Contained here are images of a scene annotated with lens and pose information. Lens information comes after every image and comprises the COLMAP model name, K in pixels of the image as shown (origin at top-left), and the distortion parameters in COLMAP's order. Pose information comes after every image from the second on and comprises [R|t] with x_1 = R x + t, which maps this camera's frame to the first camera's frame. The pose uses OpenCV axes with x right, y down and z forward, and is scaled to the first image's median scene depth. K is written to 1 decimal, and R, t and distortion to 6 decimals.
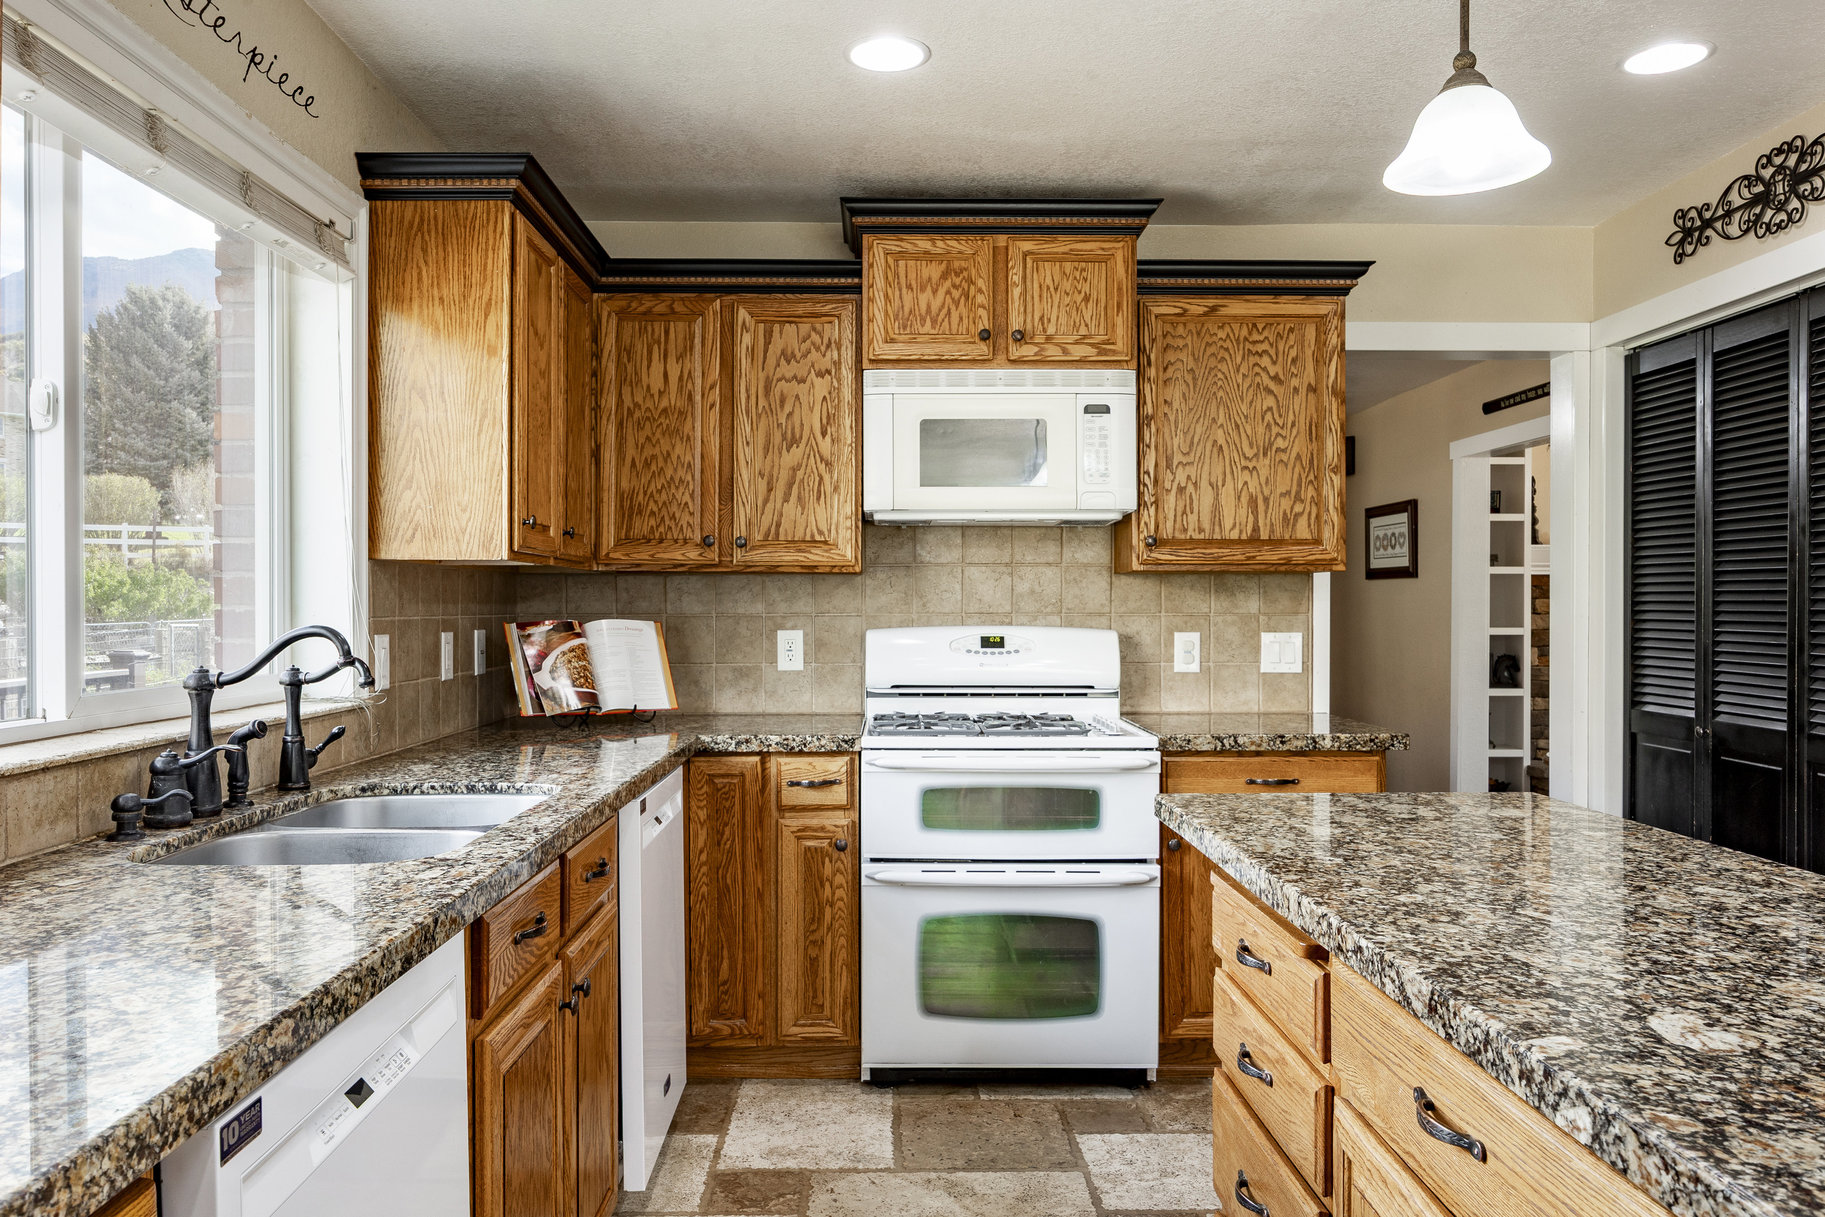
lens RADIAL K [[1340.0, 0, 912.5], [0, 1340.0, 608.5], [0, 0, 1]] dist [-0.002374, -0.000036]
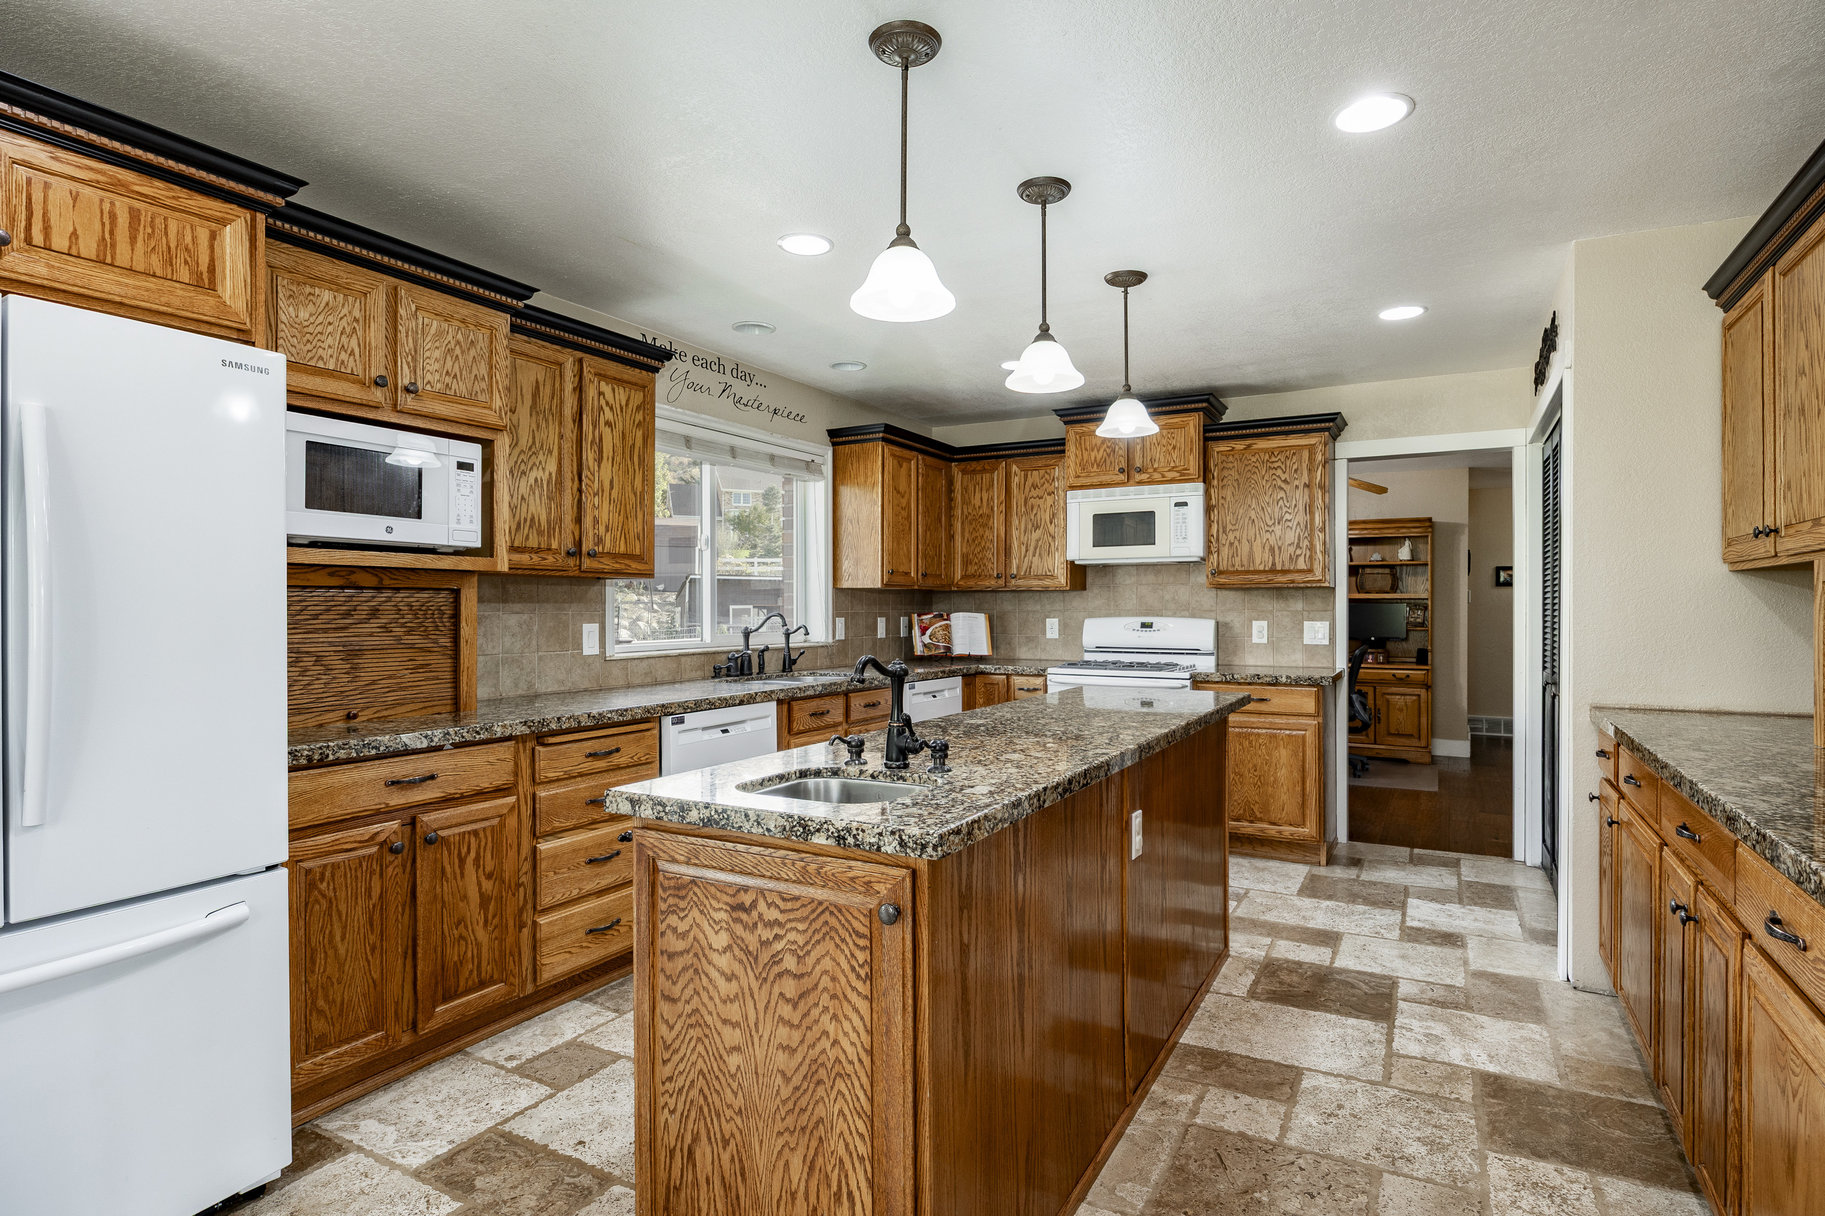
lens RADIAL K [[949.3, 0, 912.5], [0, 949.3, 608.0], [0, 0, 1]] dist [-0.010549, -0.000229]
pose [[0.865948, 0.000157, -0.500133, 0.479083], [-0.000734, 0.999999, -0.000958, 0.002144], [0.500133, 0.001197, 0.865948, -0.369670]]
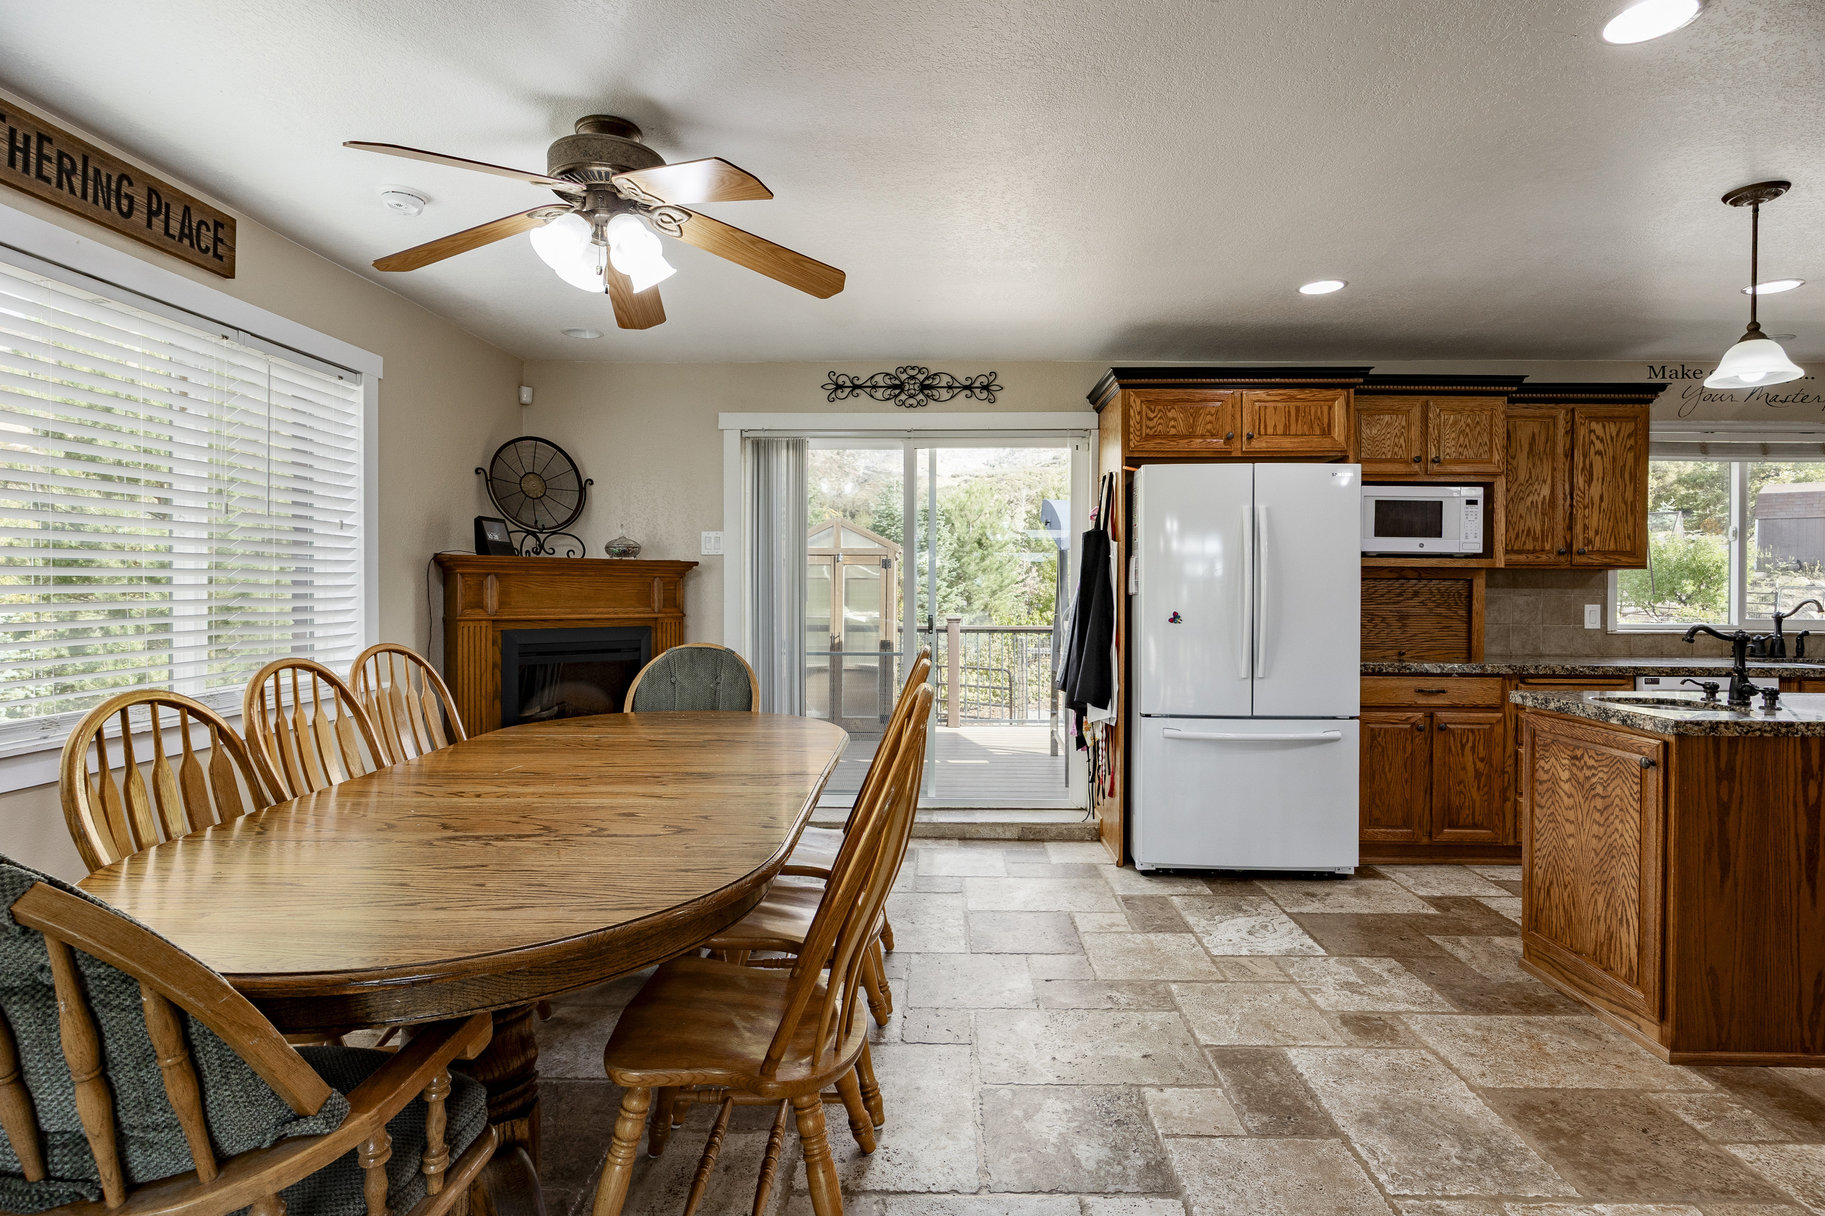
lens RADIAL K [[948.7, 0, 916.5], [0, 948.7, 585.7], [0, 0, 1]] dist [-0.002480, 0.000072]
pose [[-0.023109, -0.001073, -0.999732, 1.021685], [-0.010379, 0.999946, -0.000833, 0.002819], [0.999679, 0.010357, -0.023119, -0.573490]]
